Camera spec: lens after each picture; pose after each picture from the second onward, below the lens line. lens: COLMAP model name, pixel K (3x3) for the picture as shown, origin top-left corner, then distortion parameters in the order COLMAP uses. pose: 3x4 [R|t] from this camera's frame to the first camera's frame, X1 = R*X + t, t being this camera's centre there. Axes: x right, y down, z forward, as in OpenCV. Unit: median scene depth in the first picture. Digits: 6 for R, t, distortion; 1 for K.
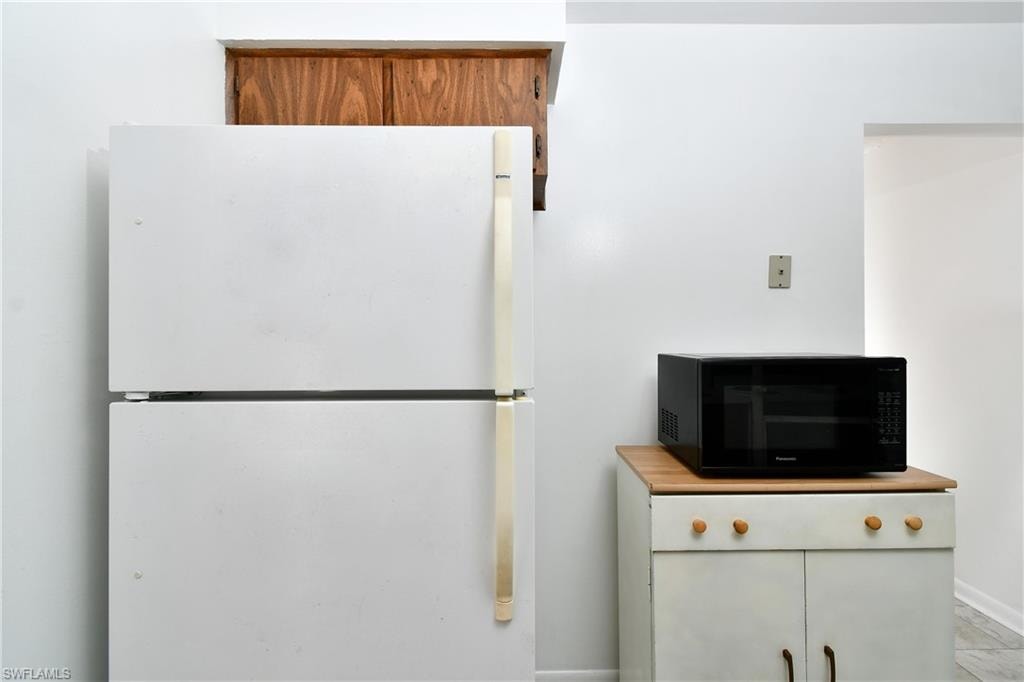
lens RADIAL K [[445.5, 0, 515.4], [0, 445.5, 341.1], [0, 0, 1]] dist [0.007399, -0.000016]
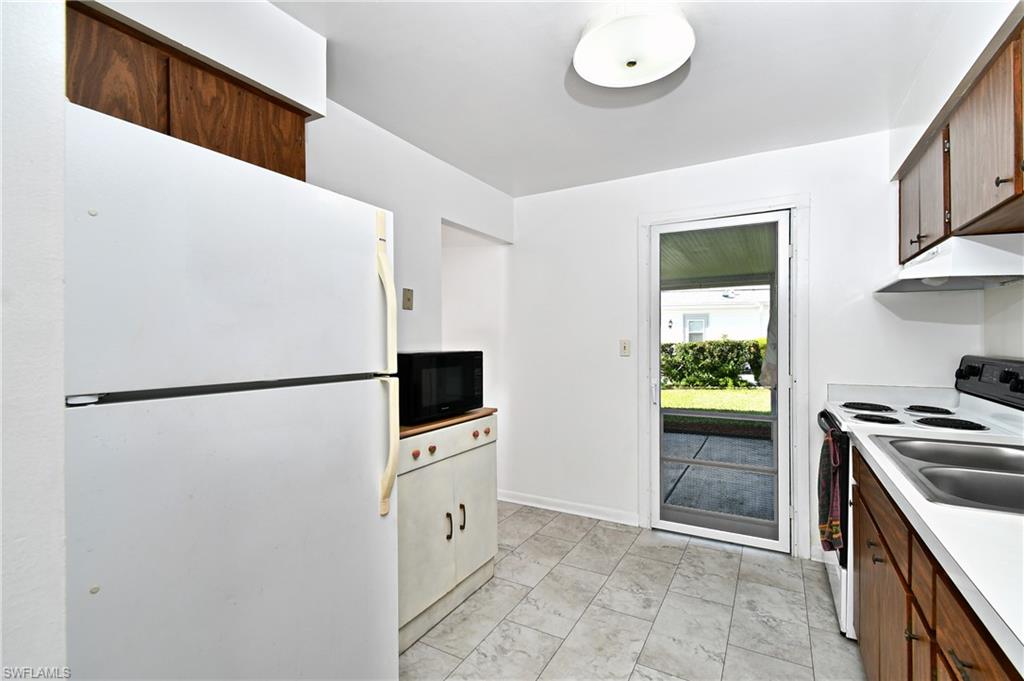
lens RADIAL K [[458.6, 0, 517.7], [0, 458.6, 340.3], [0, 0, 1]] dist [-0.001576, -0.001224]
pose [[0.496104, 0.005125, 0.868248, -0.763152], [0.008304, 0.999909, -0.010646, 0.011254], [-0.868223, 0.012492, 0.496016, -0.155125]]
